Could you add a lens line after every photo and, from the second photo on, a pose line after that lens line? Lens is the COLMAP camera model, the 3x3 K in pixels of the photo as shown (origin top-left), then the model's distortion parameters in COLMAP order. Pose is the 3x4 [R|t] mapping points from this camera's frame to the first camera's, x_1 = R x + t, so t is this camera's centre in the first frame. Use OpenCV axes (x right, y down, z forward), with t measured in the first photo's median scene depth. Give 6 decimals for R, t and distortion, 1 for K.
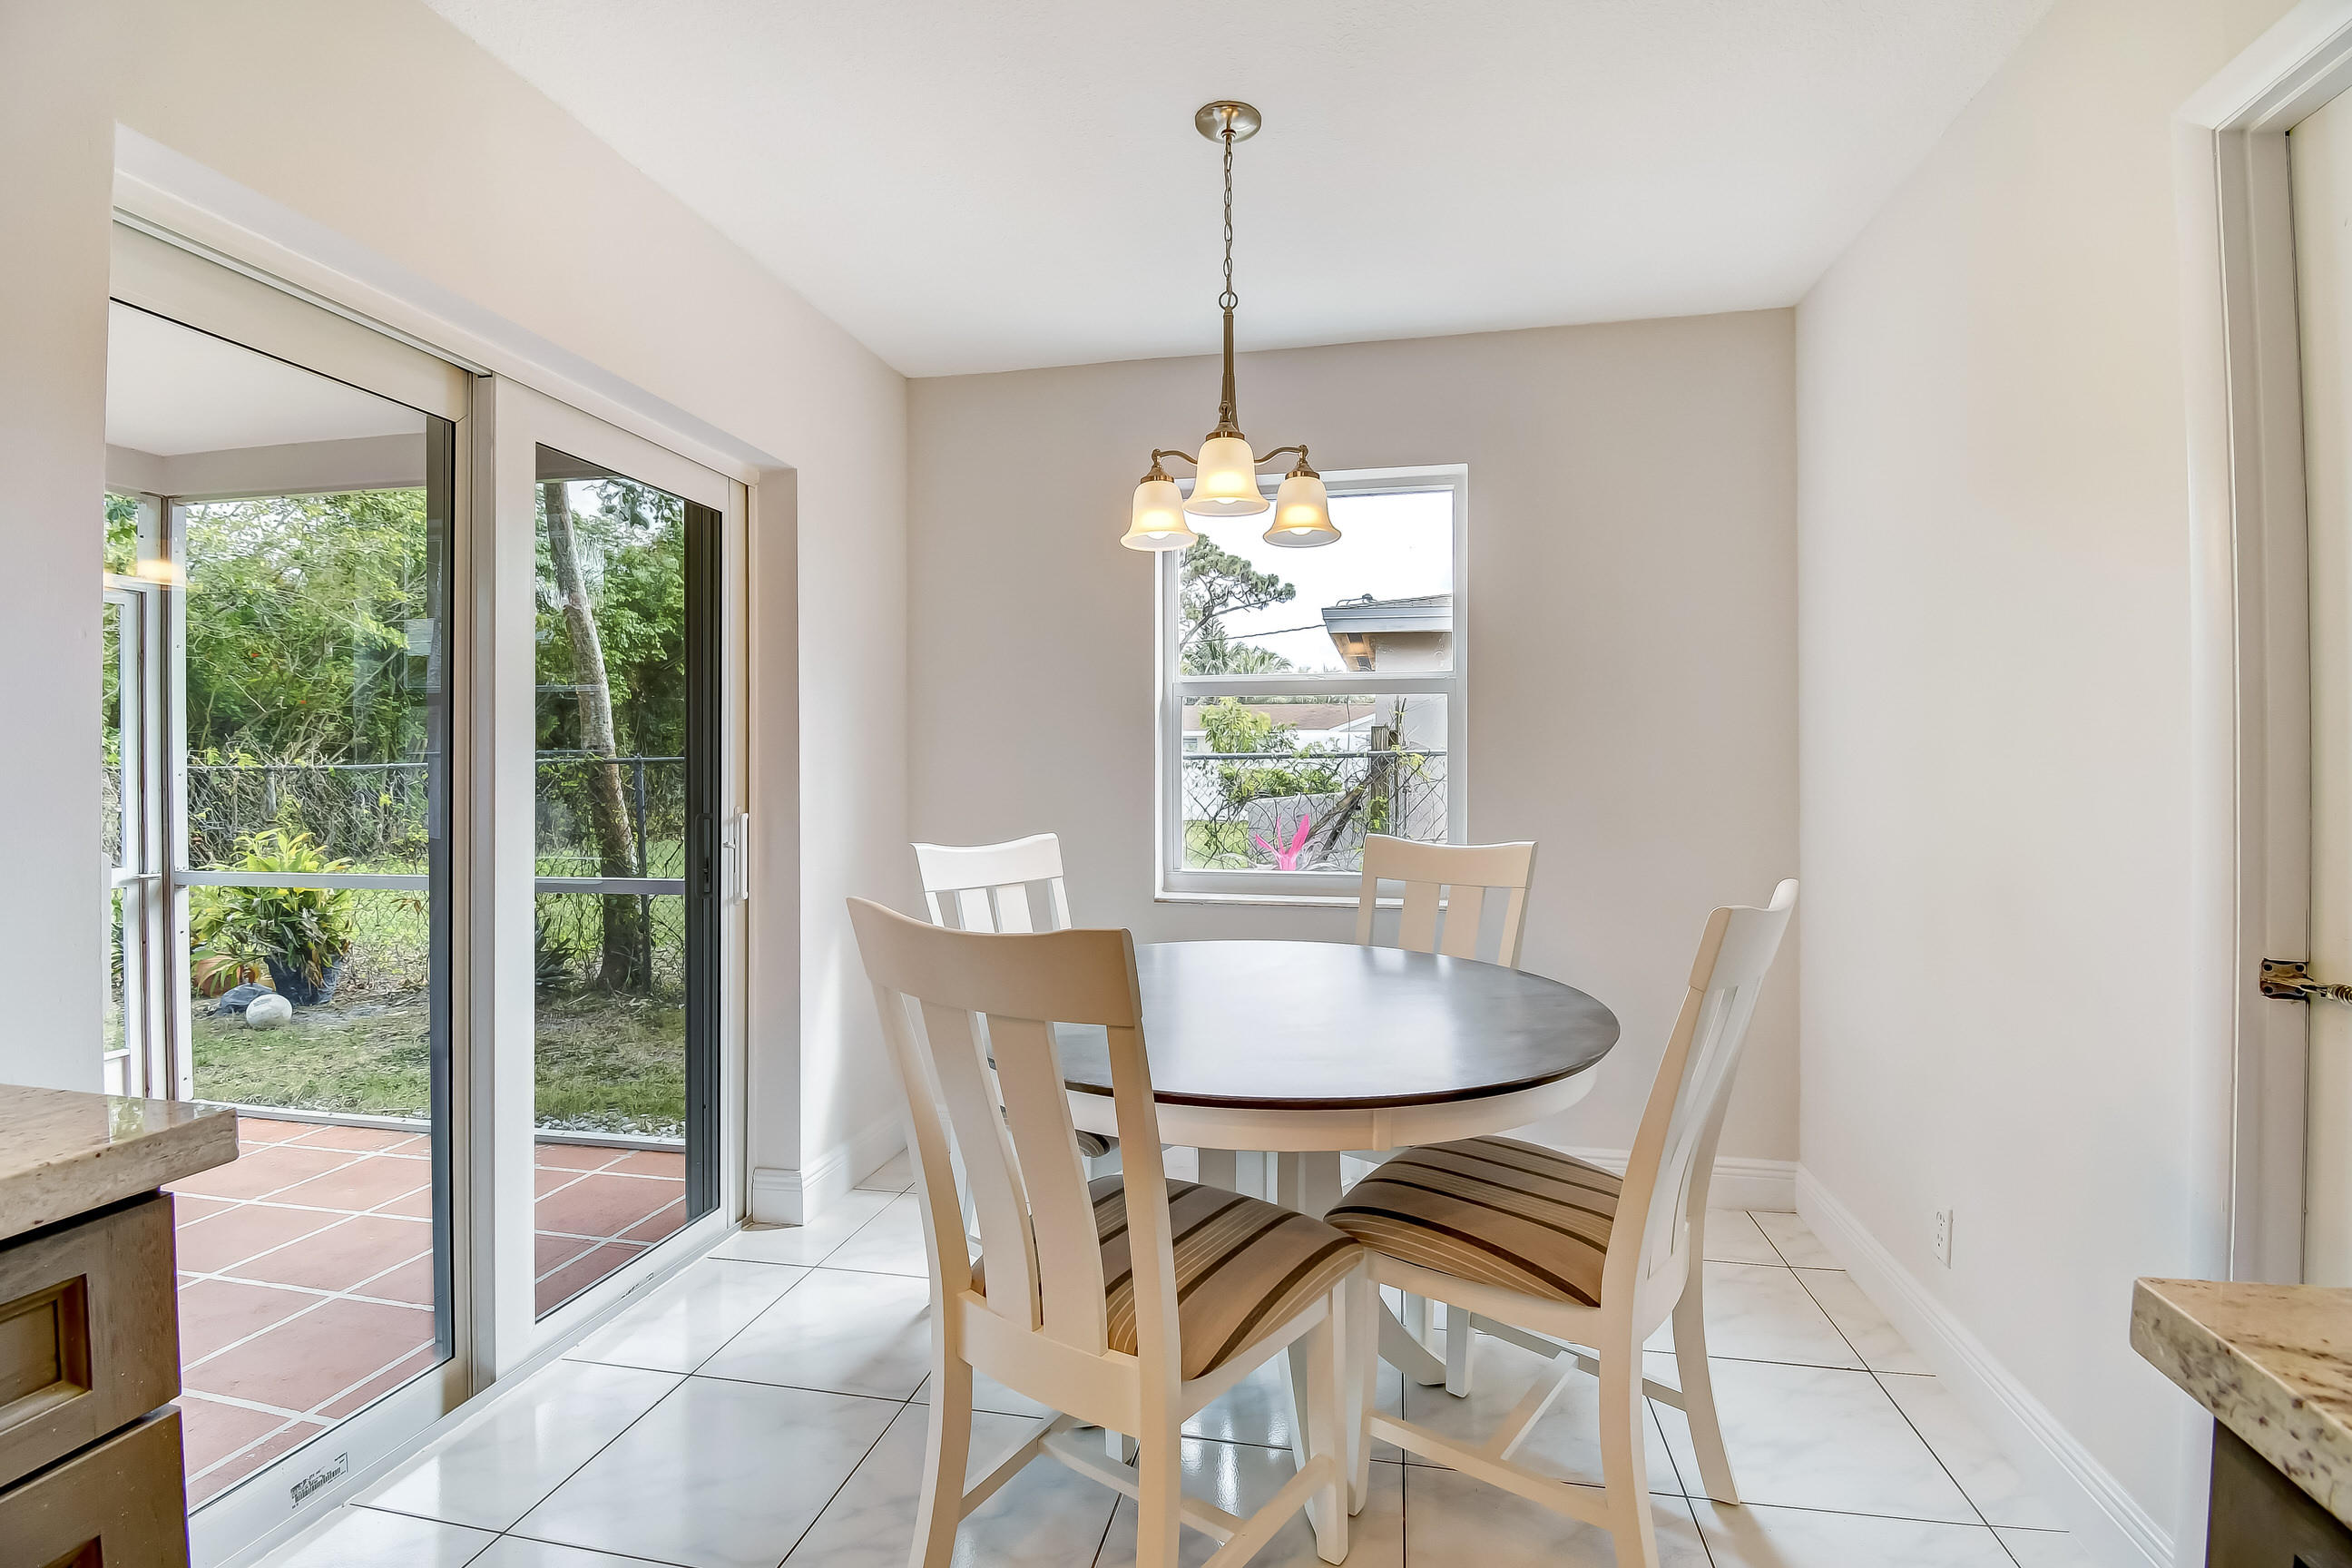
lens RADIAL K [[1131.7, 0, 1165.2], [0, 1131.7, 779.4], [0, 0, 1]] dist [0.020201, -0.038106]
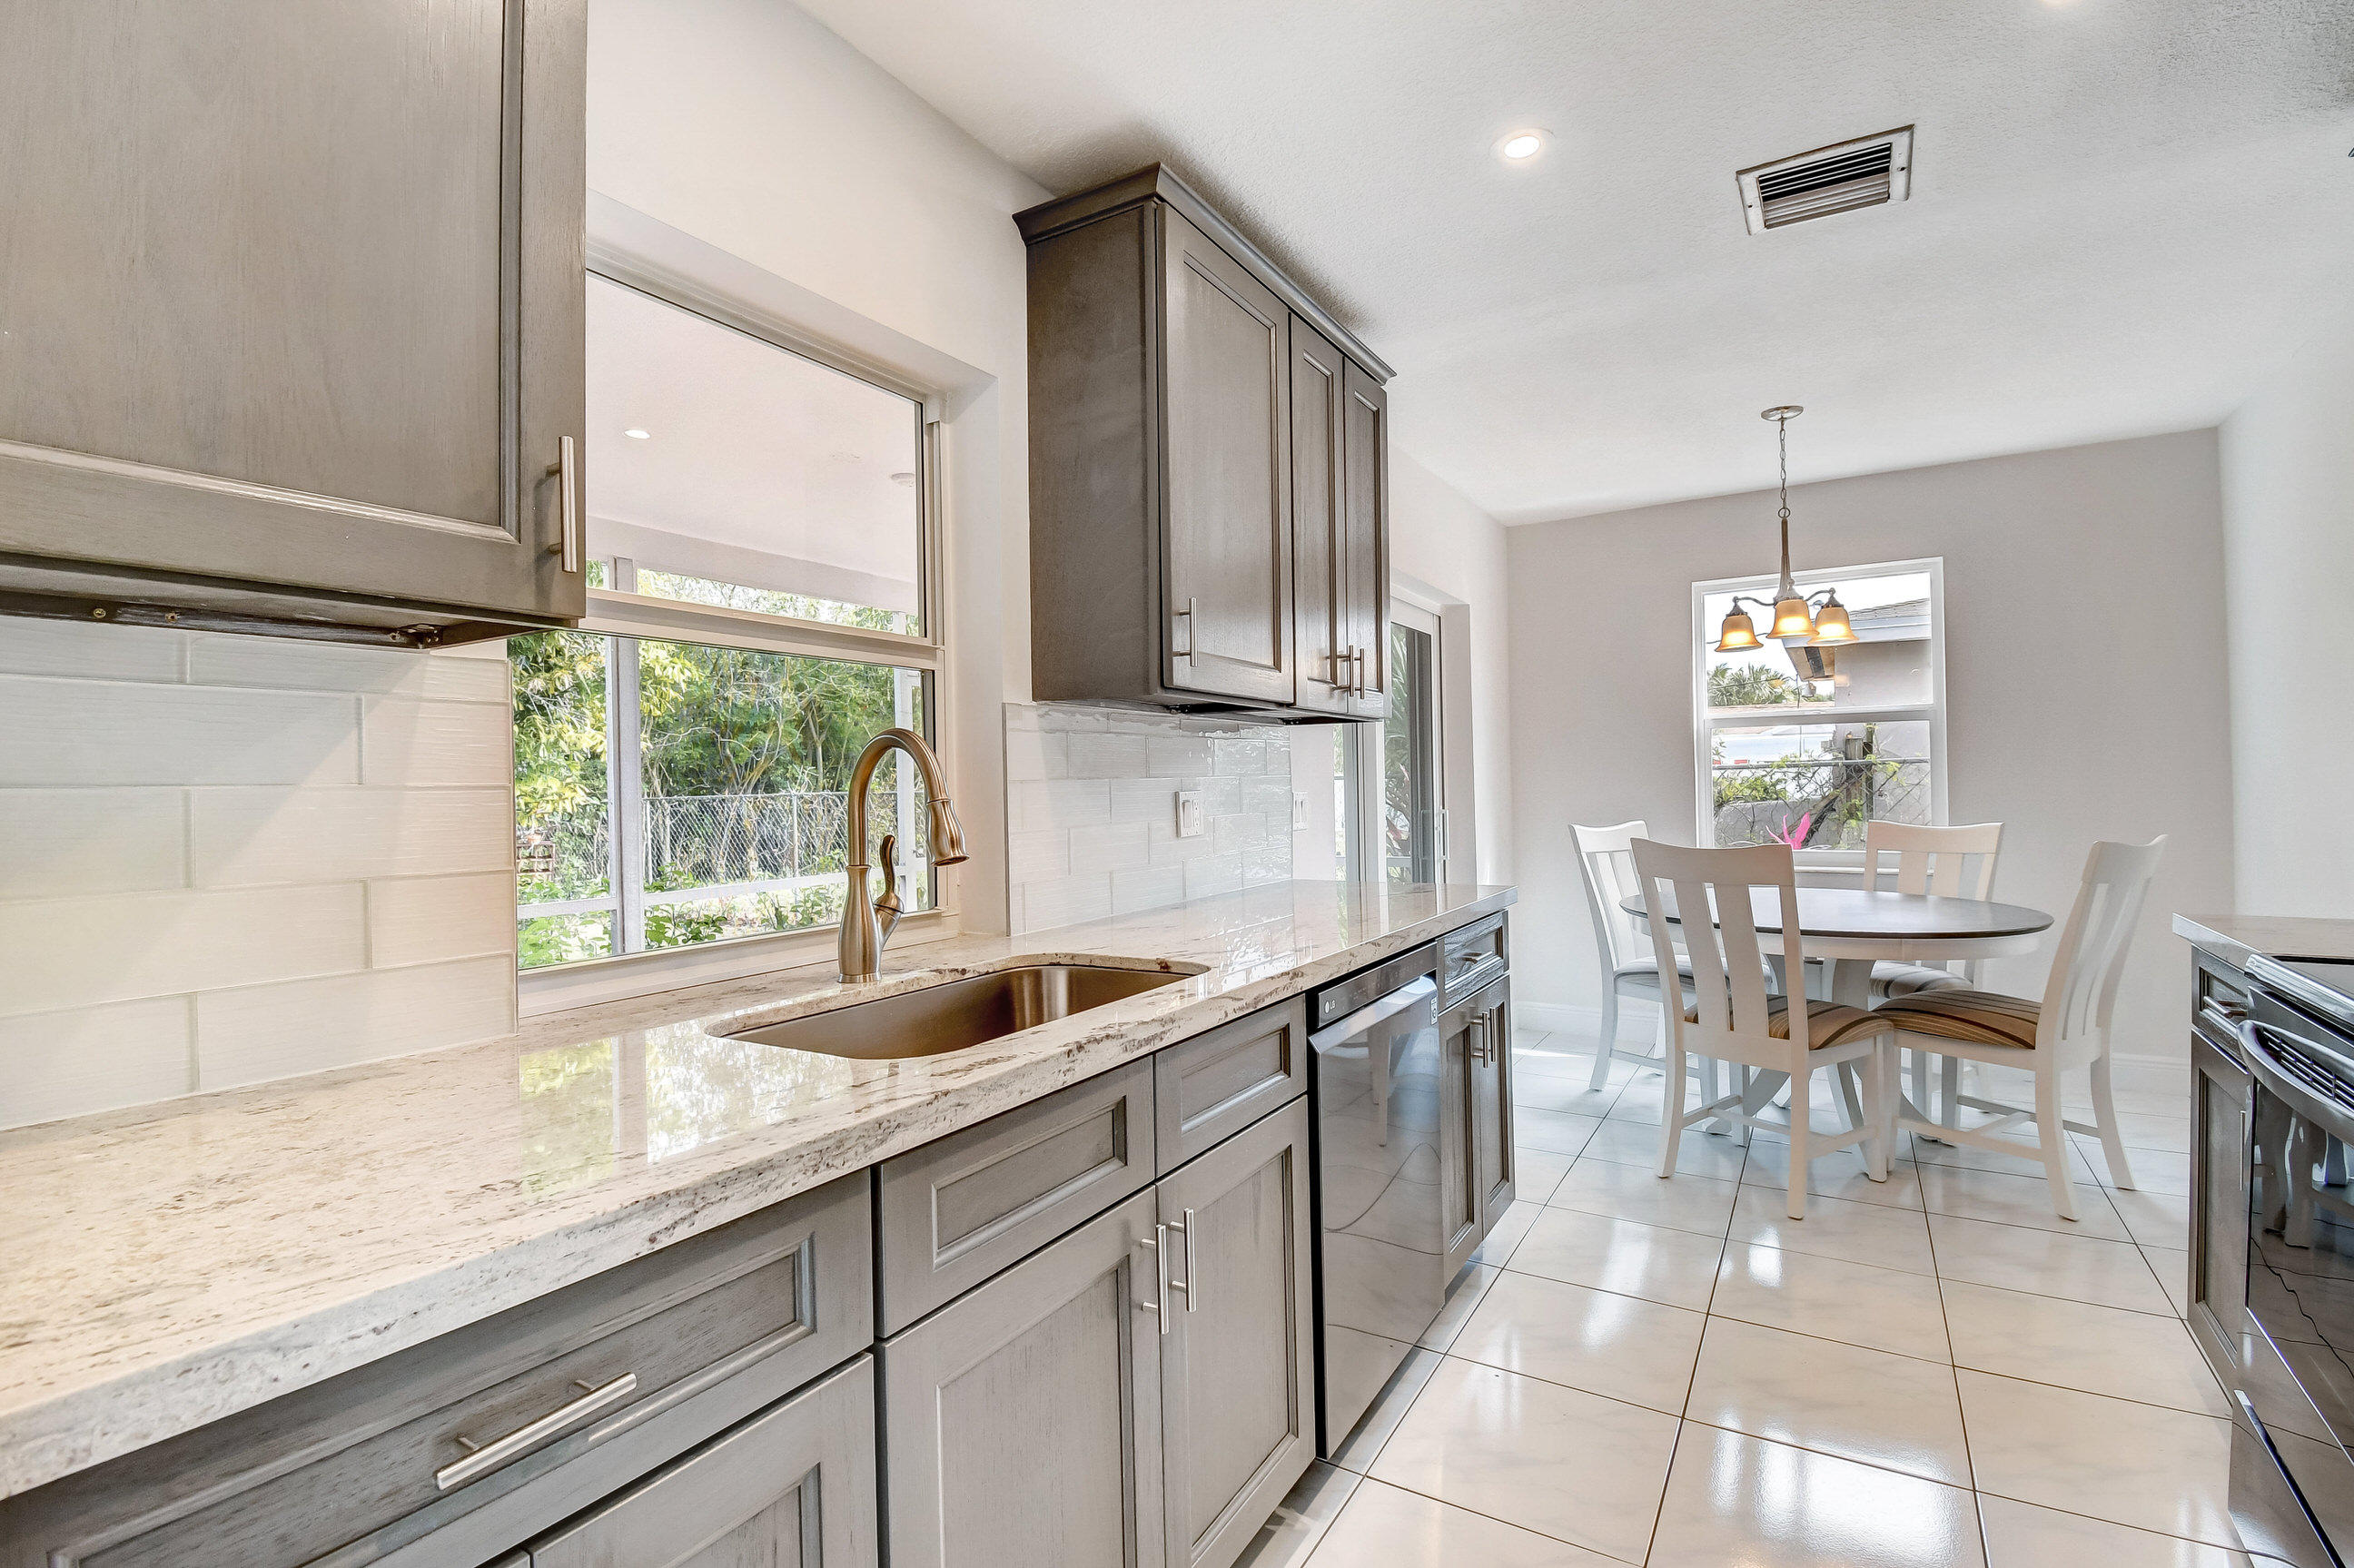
lens RADIAL K [[1087.3, 0, 1168.7], [0, 1087.3, 787.4], [0, 0, 1]] dist [0.019767, -0.027878]
pose [[0.937175, -0.015666, -0.348507, -0.213858], [0.013975, 0.999875, -0.007367, 0.002699], [0.348579, 0.002033, 0.937277, -0.768871]]
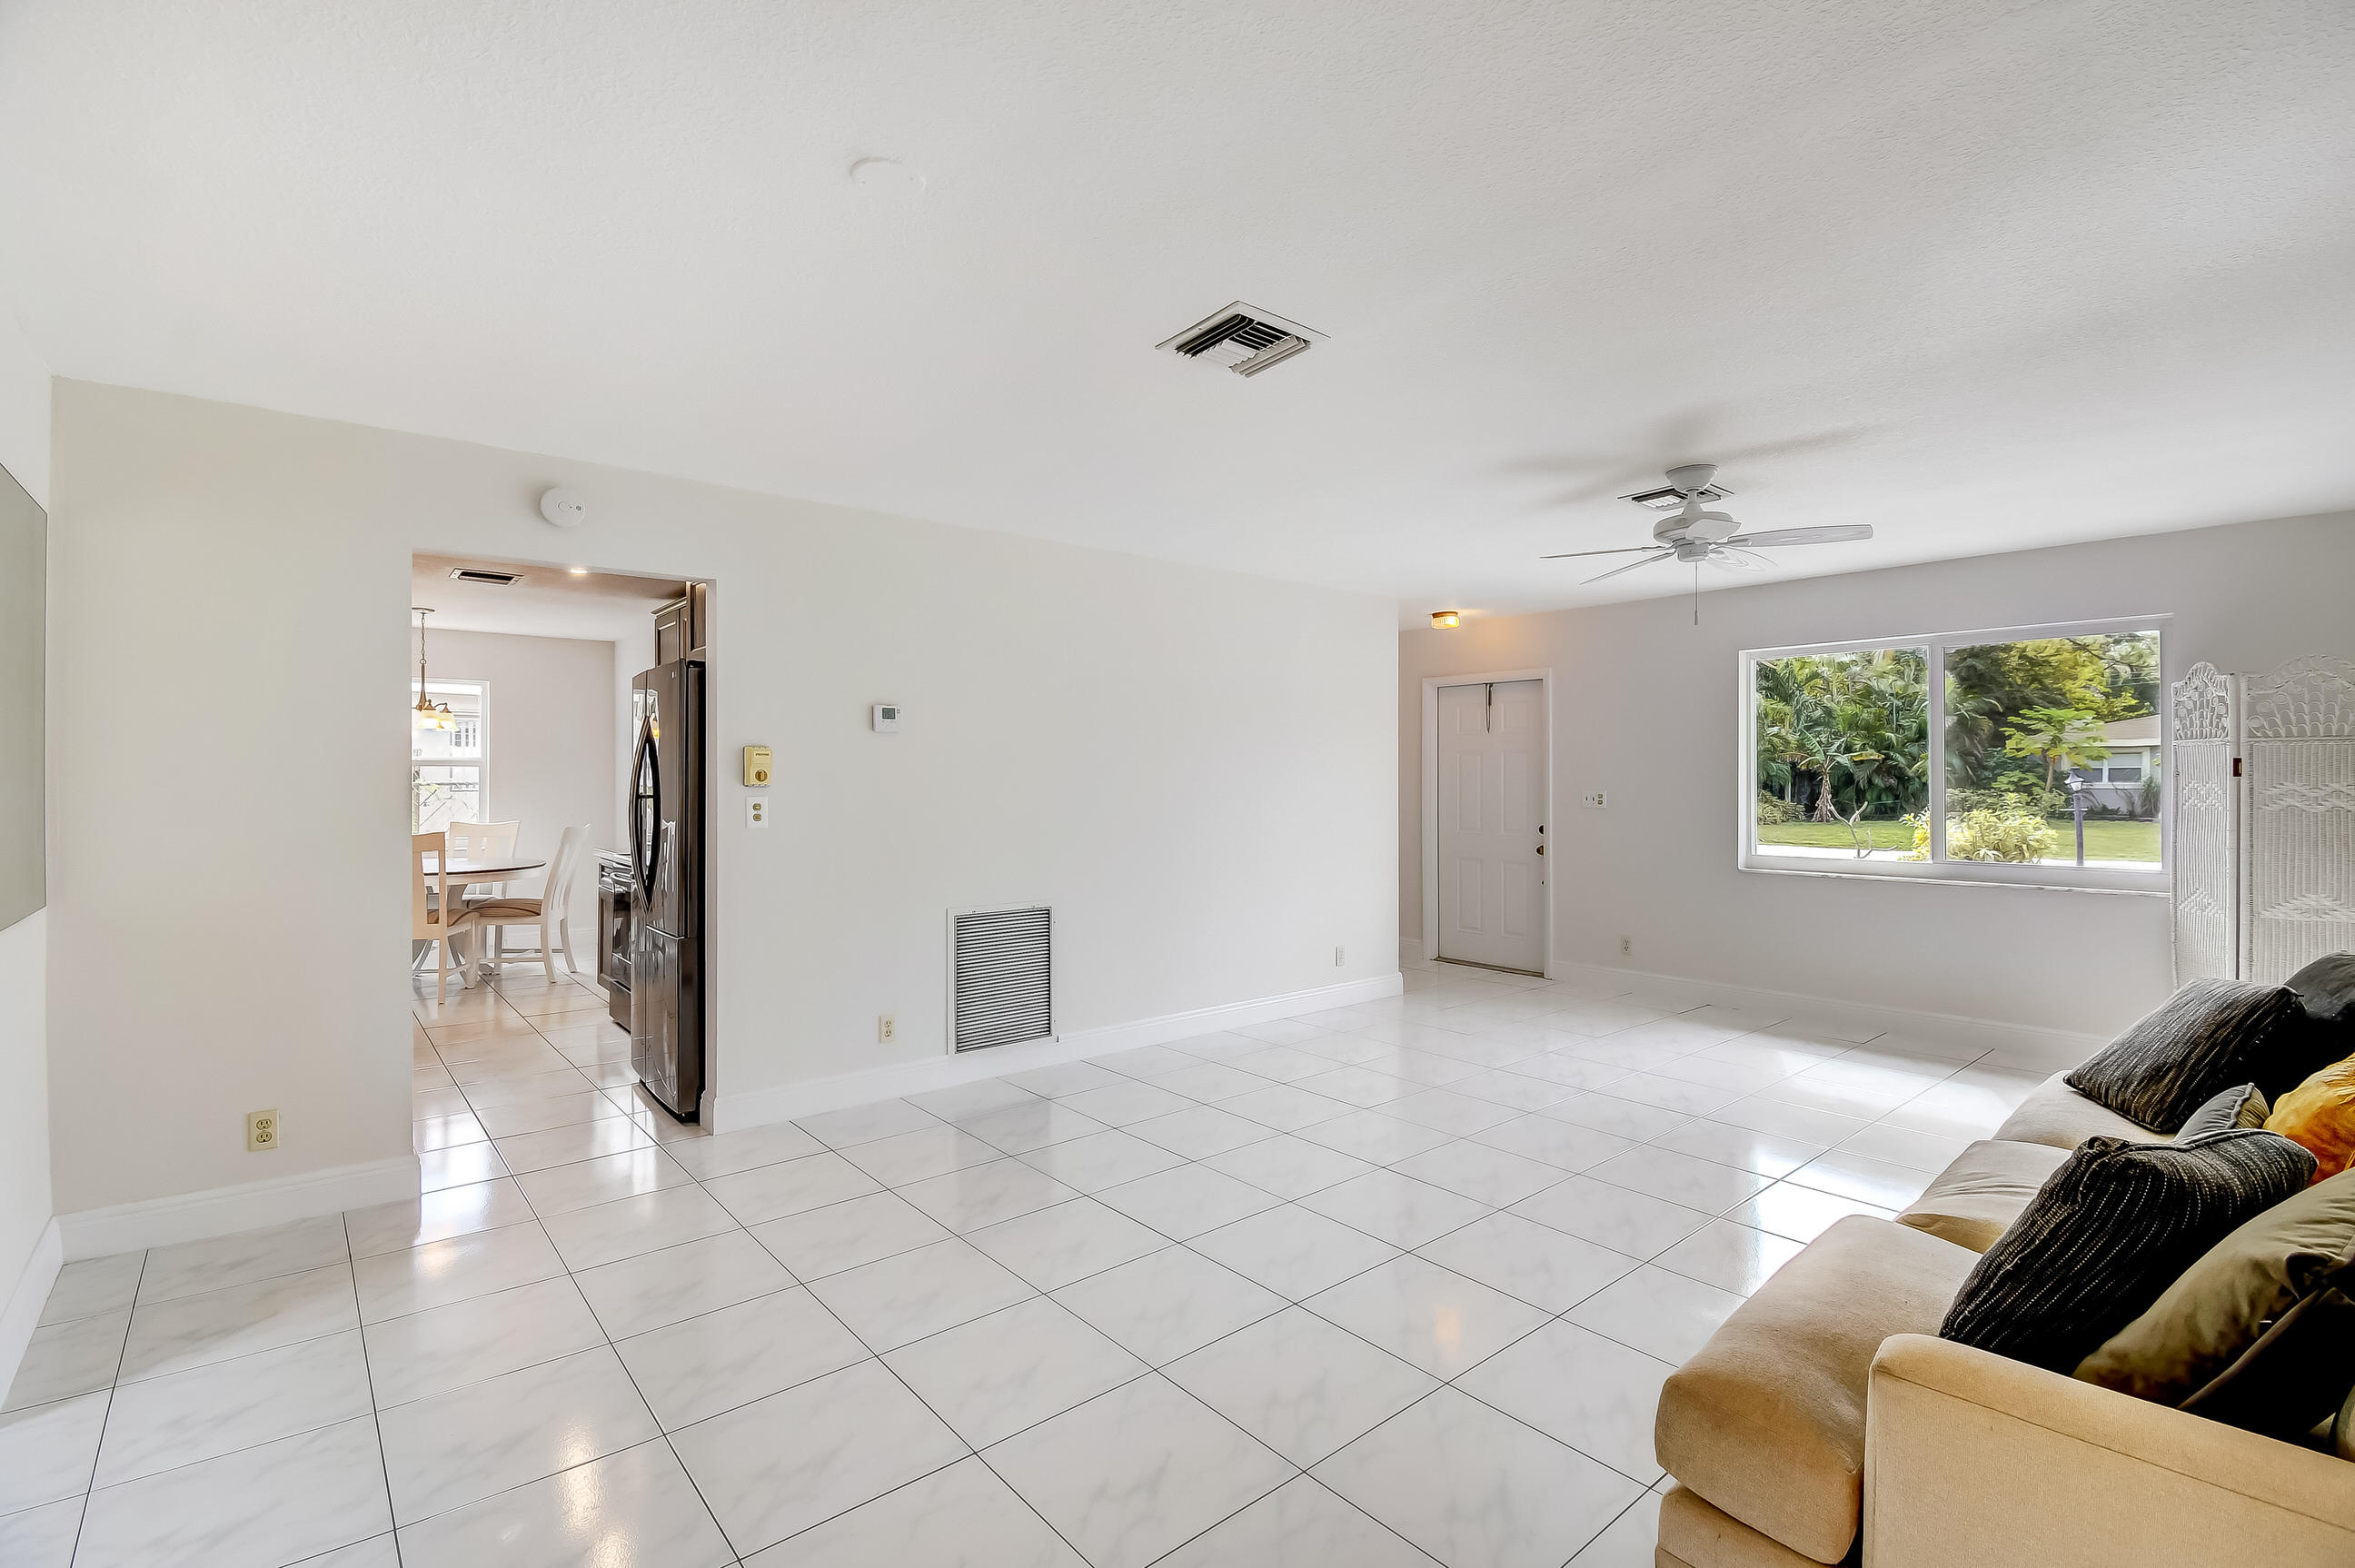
lens RADIAL K [[1087.8, 0, 1169.2], [0, 1087.8, 787.5], [0, 0, 1]] dist [0.019767, -0.027878]
pose [[0.633129, -0.011147, 0.773966, -0.857269], [-0.013263, 0.999593, 0.025247, -0.122001], [-0.773932, -0.026250, 0.632724, -2.265890]]
